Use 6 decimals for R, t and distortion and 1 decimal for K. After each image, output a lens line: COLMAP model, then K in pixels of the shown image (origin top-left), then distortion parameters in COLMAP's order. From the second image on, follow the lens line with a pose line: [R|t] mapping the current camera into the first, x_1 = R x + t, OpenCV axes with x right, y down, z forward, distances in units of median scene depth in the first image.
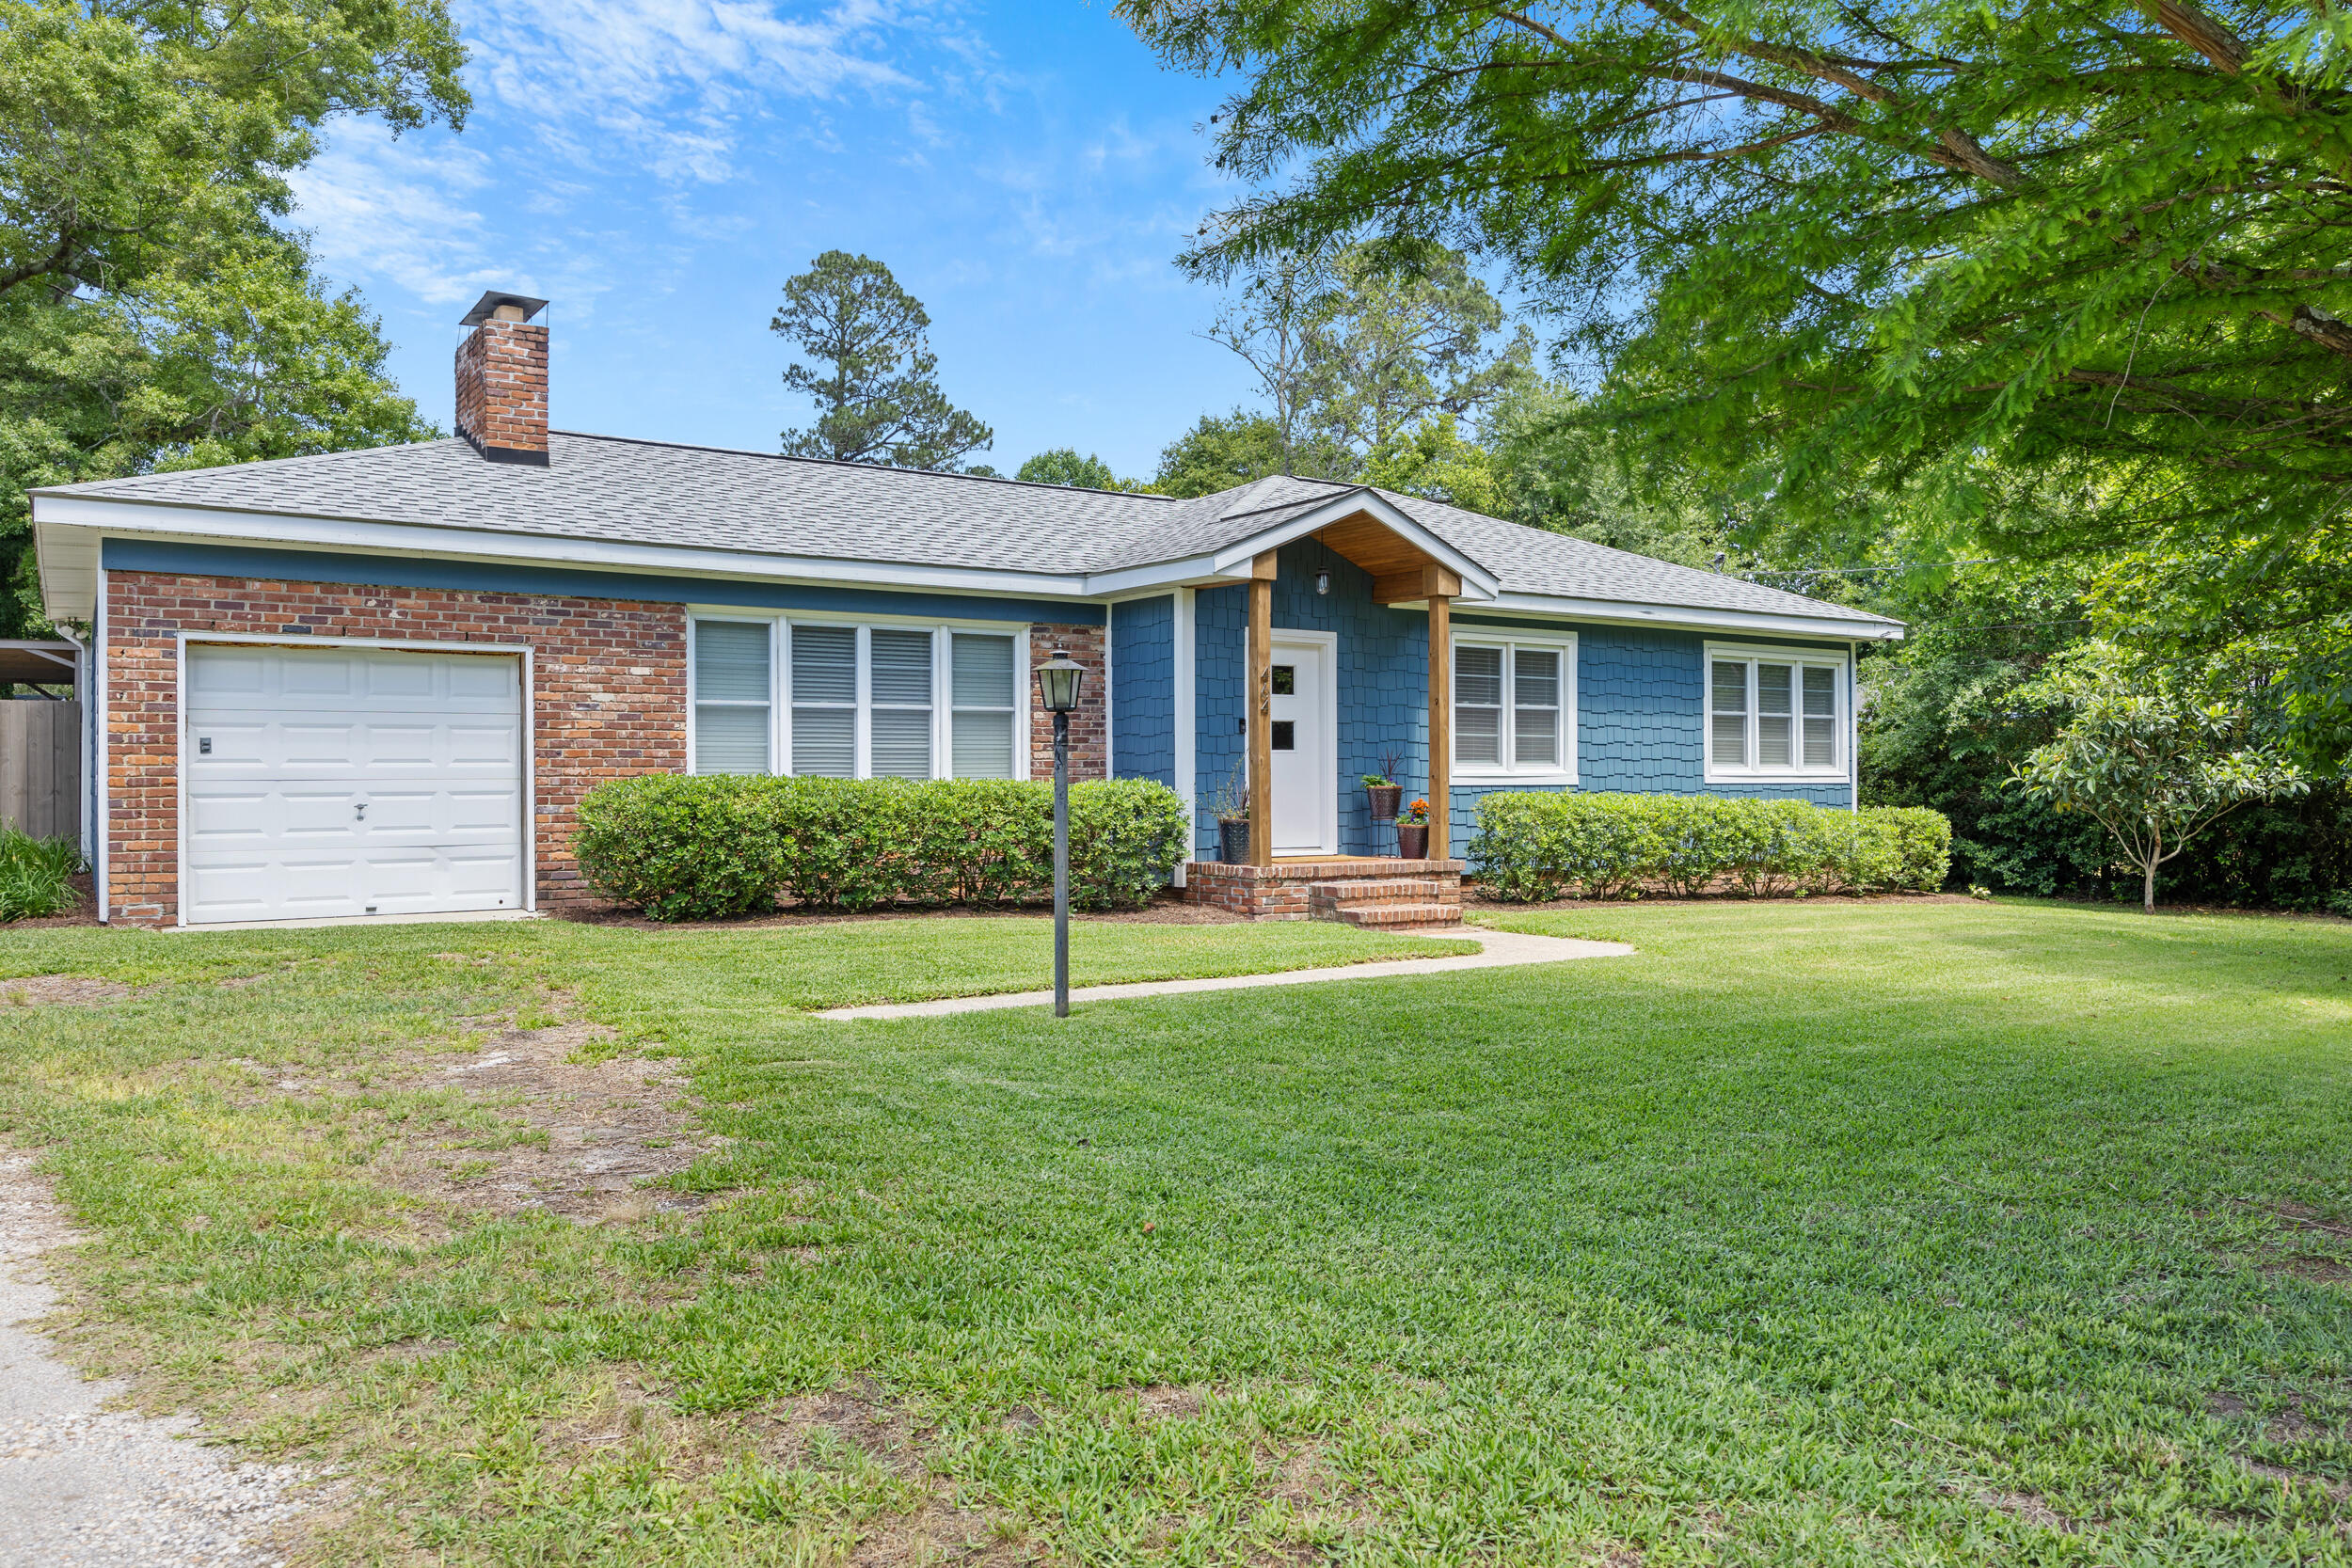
lens RADIAL K [[1673.4, 0, 1176.0], [0, 1673.4, 784.0], [0, 0, 1]] dist [0.003658, -0.005827]
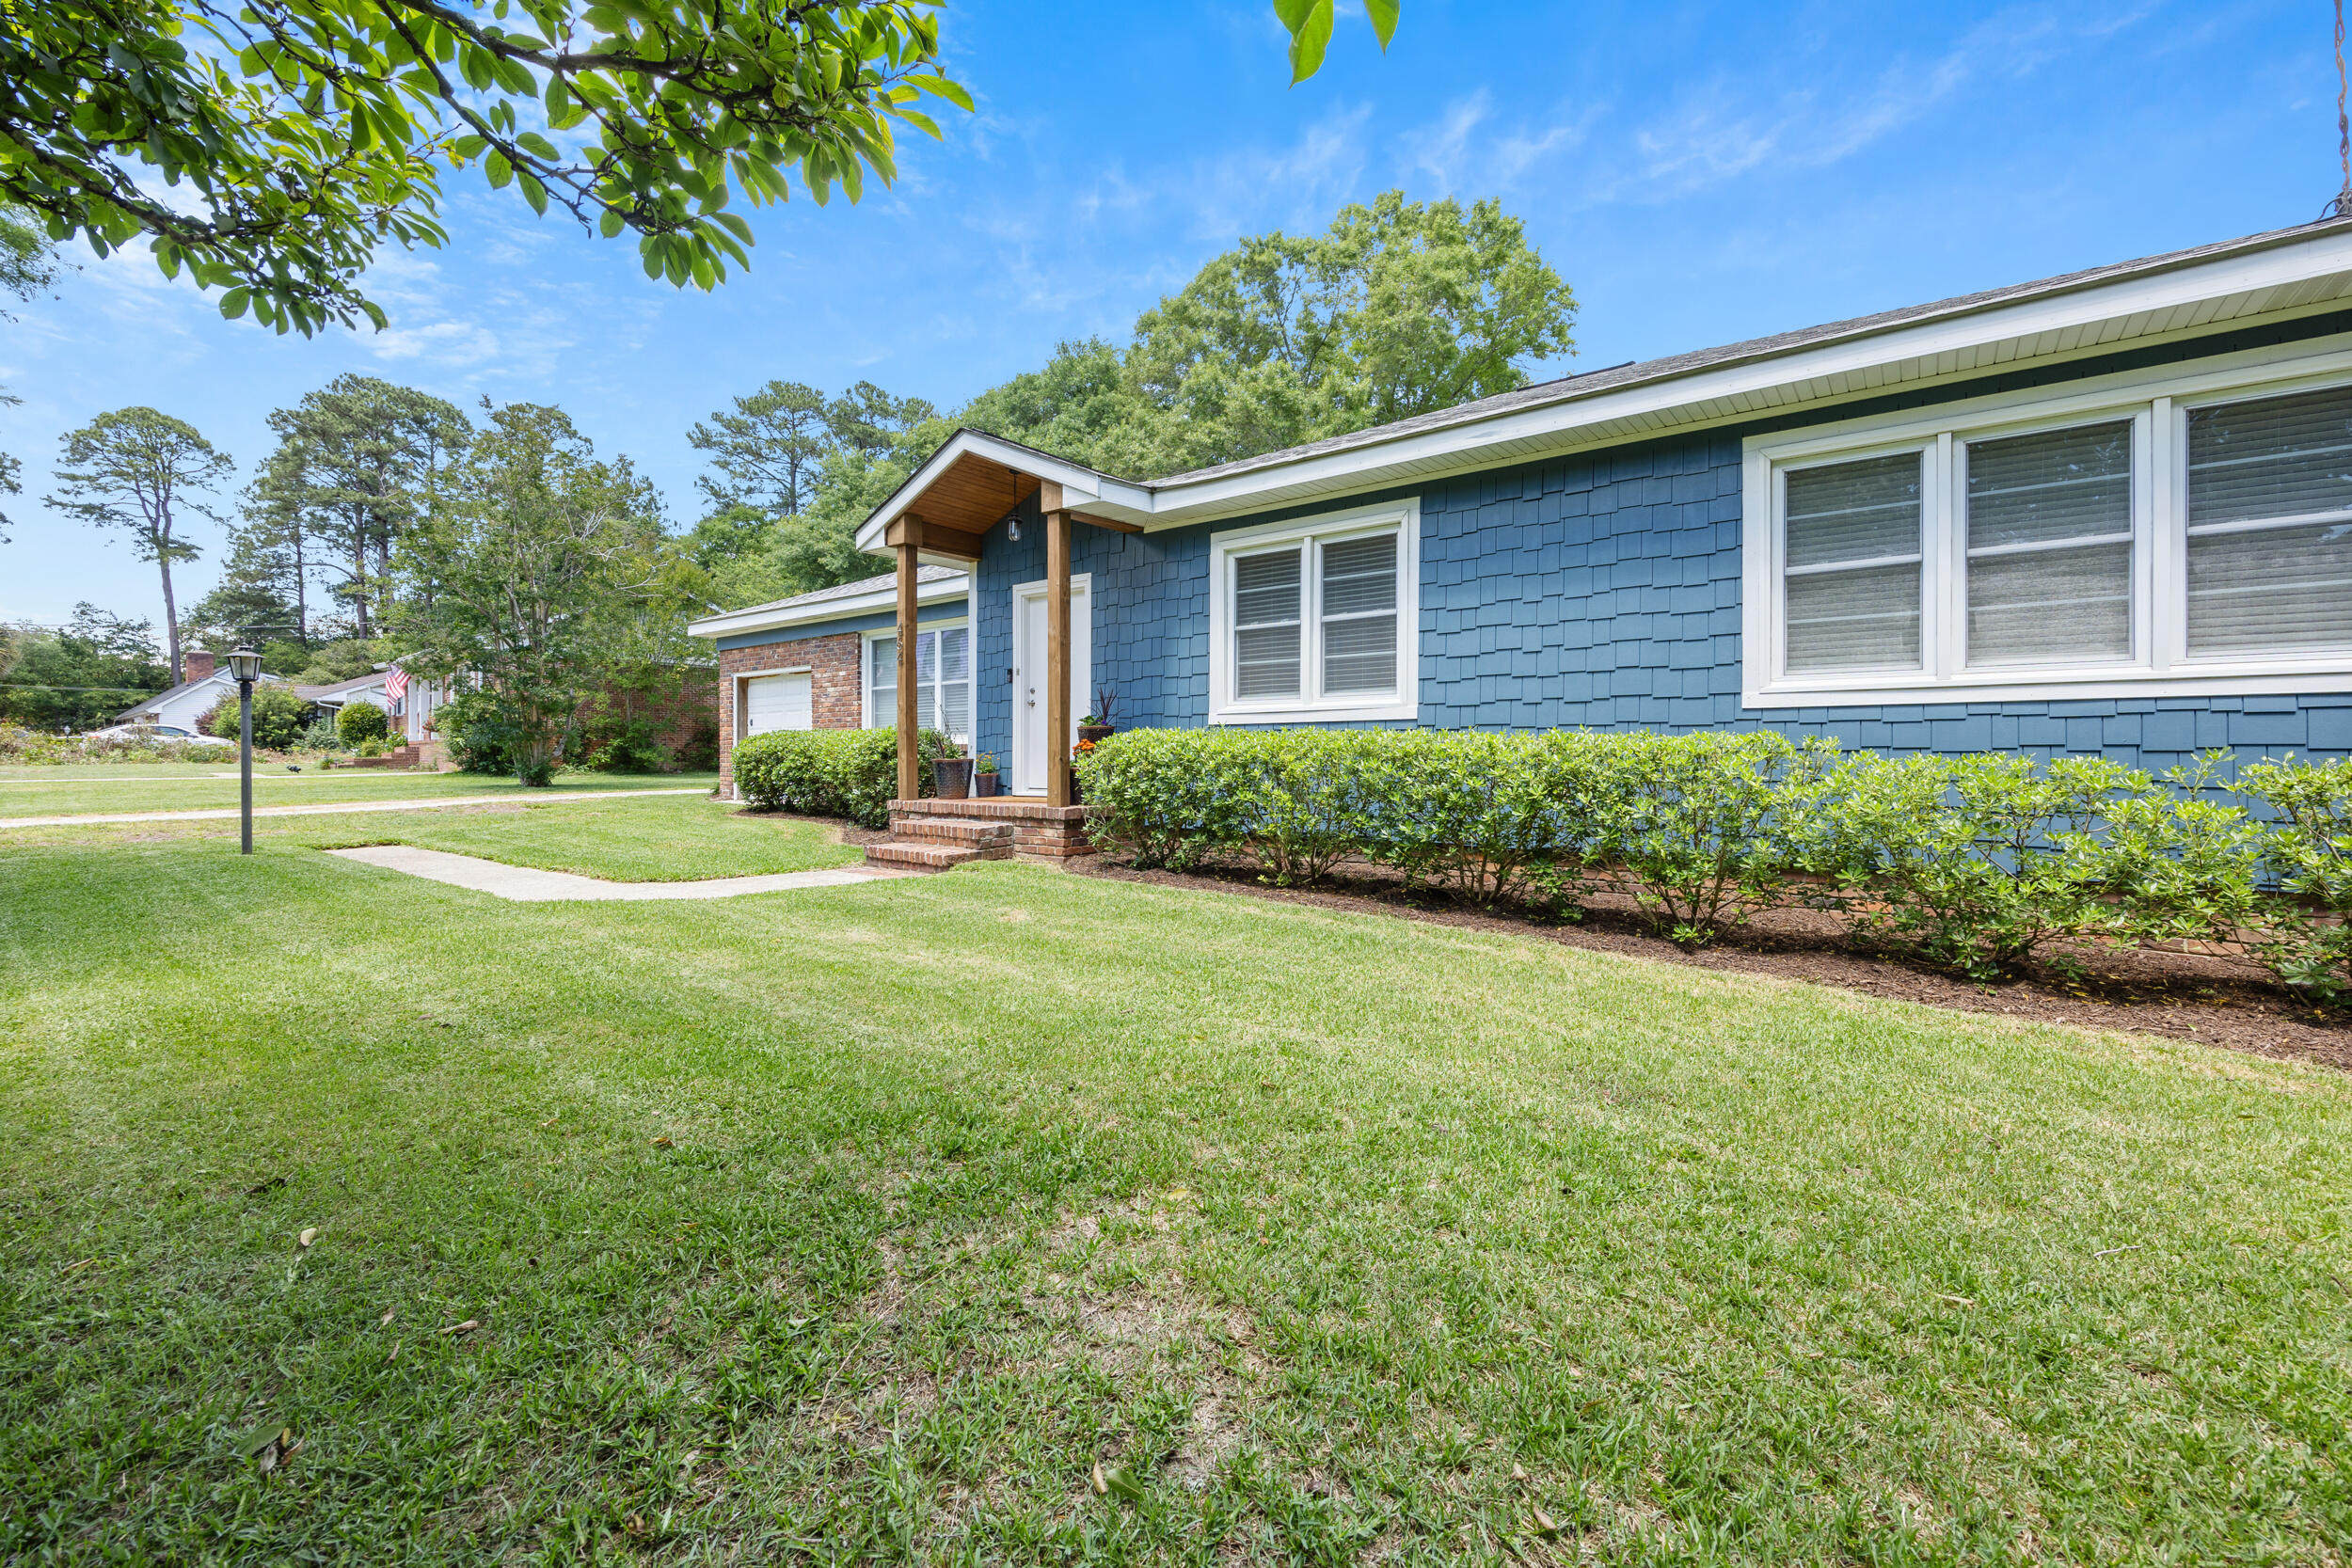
lens RADIAL K [[959.1, 0, 1173.1], [0, 959.1, 760.7], [0, 0, 1]] dist [-0.000438, 0.000016]
pose [[0.312171, -0.004221, -0.950017, 0.652702], [-0.007794, 0.999945, -0.007004, 0.023480], [0.949994, 0.009591, 0.312121, 0.881105]]
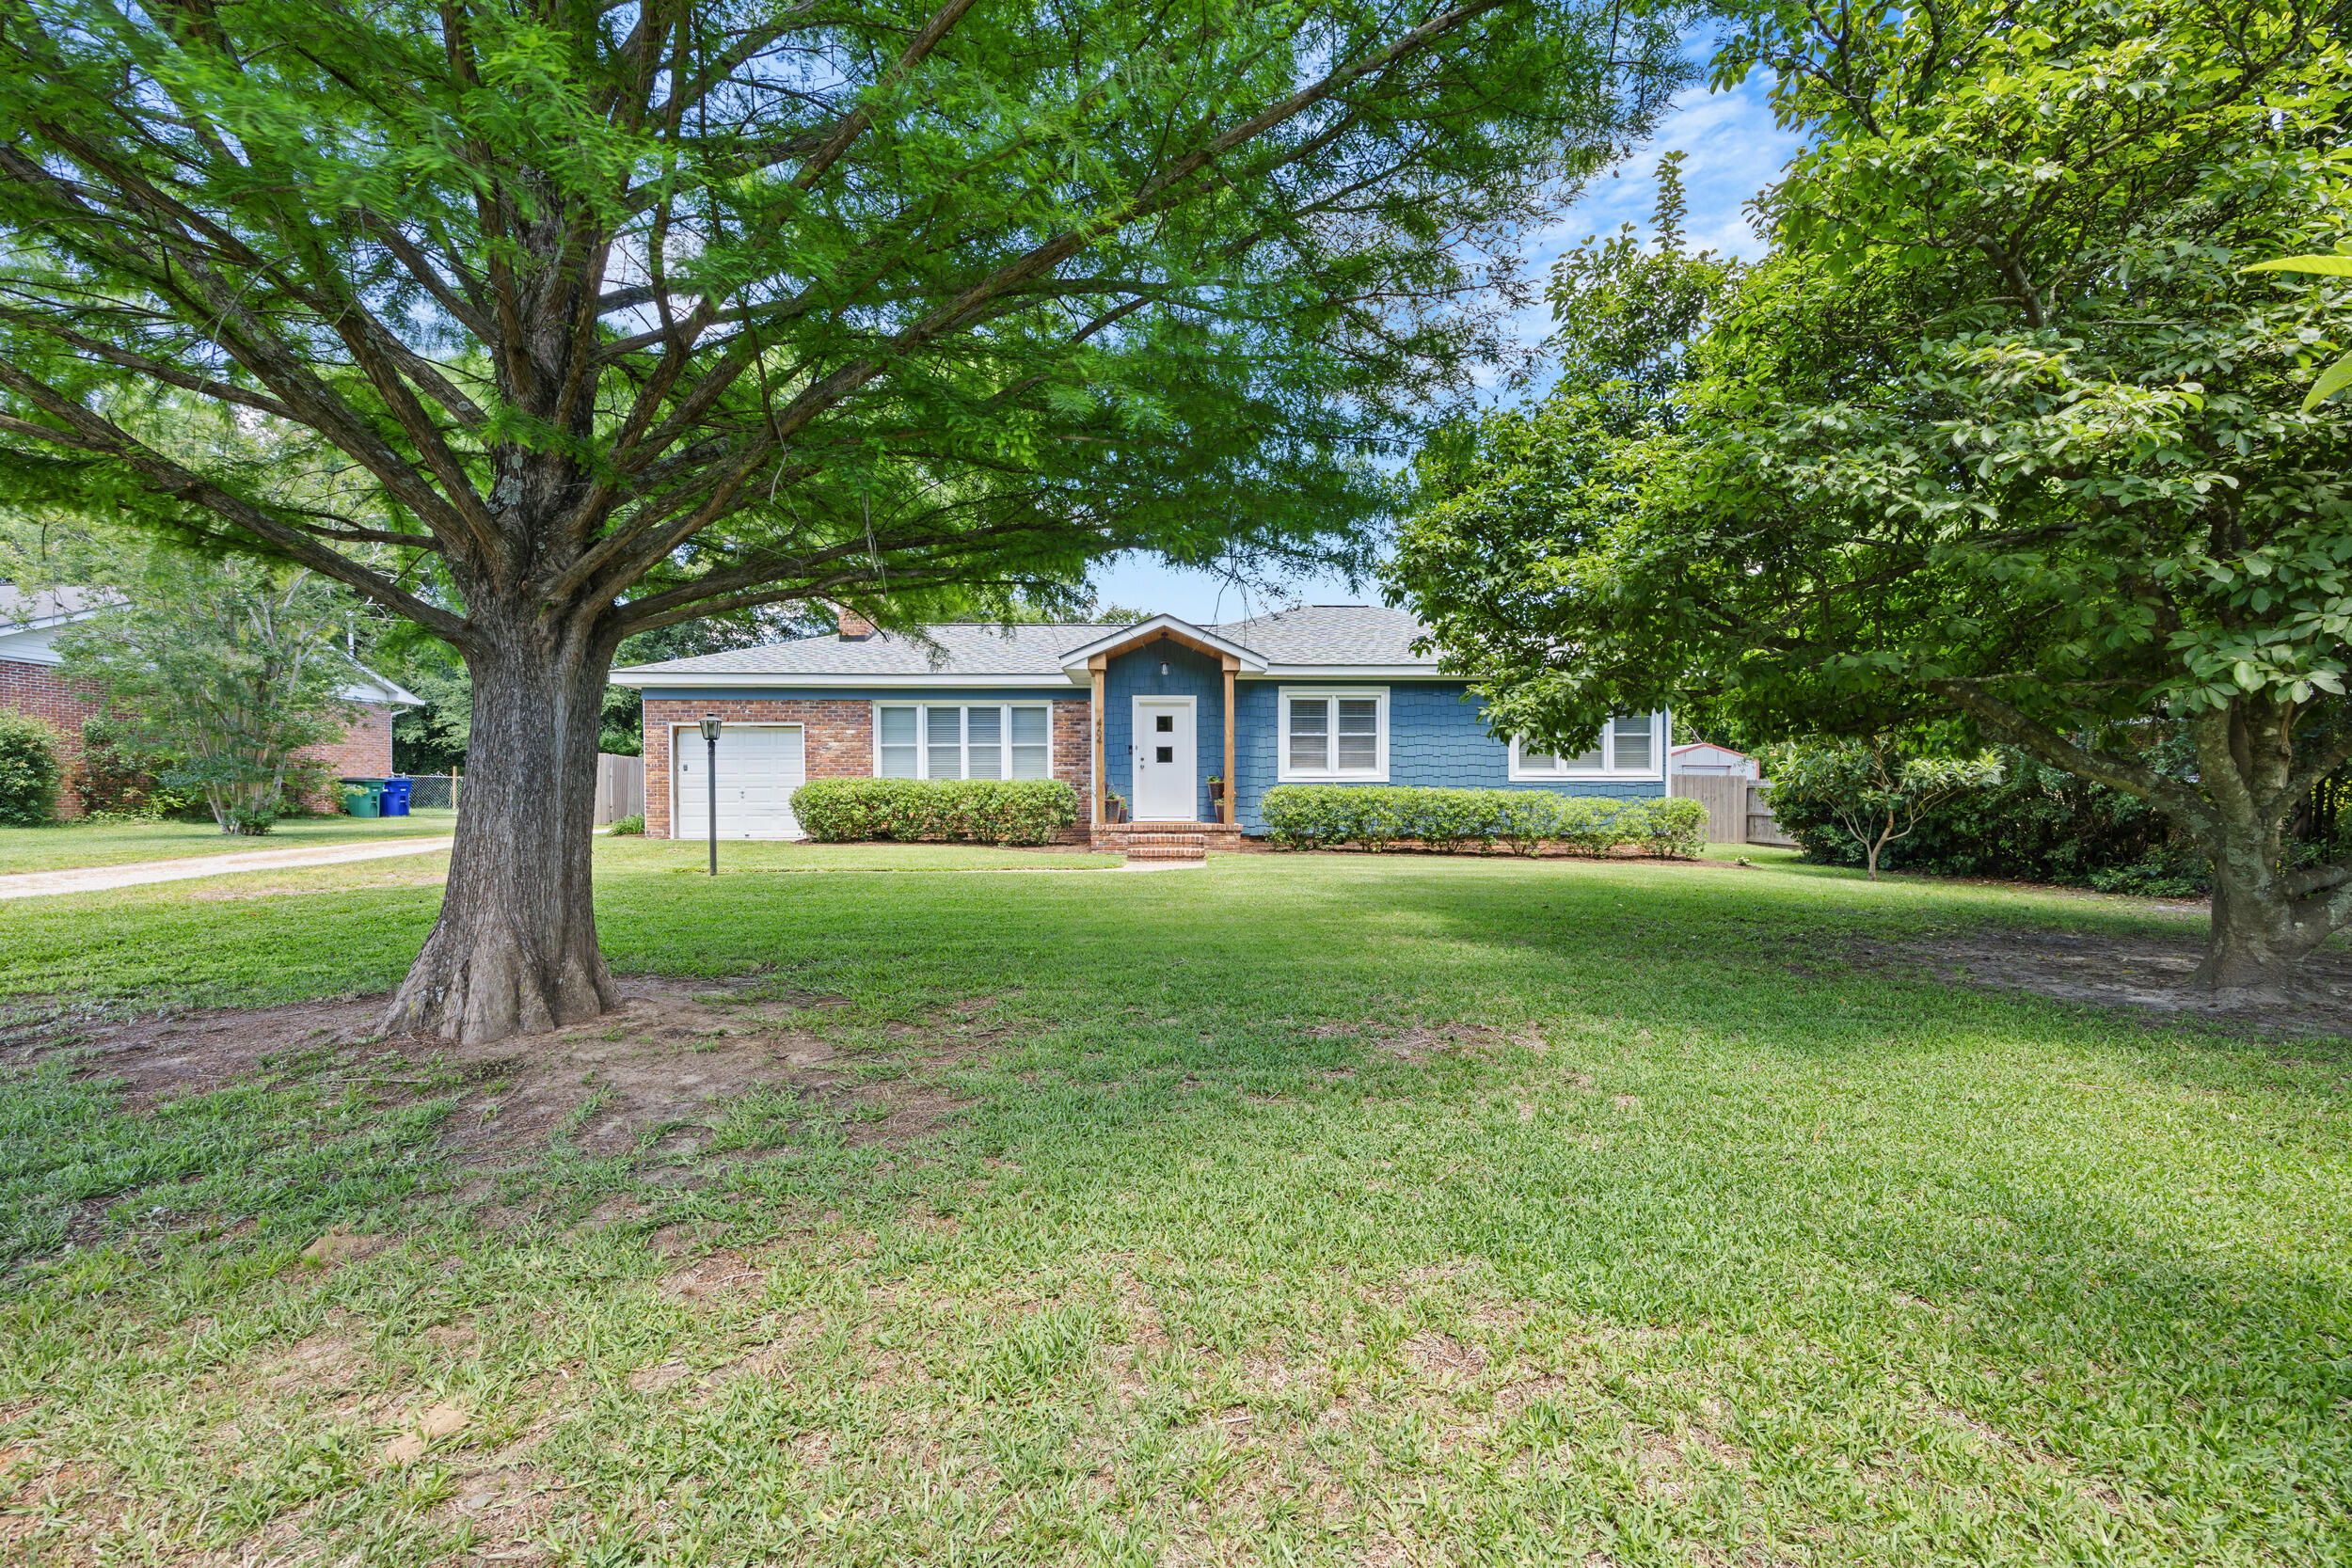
lens RADIAL K [[955.8, 0, 1183.0], [0, 955.8, 788.5], [0, 0, 1]] dist [-0.000670, 0.000232]
pose [[0.848408, -0.008433, -0.529275, 0.624445], [0.000156, 0.999877, -0.015681, 0.023664], [0.529343, 0.013222, 0.848305, 0.138663]]
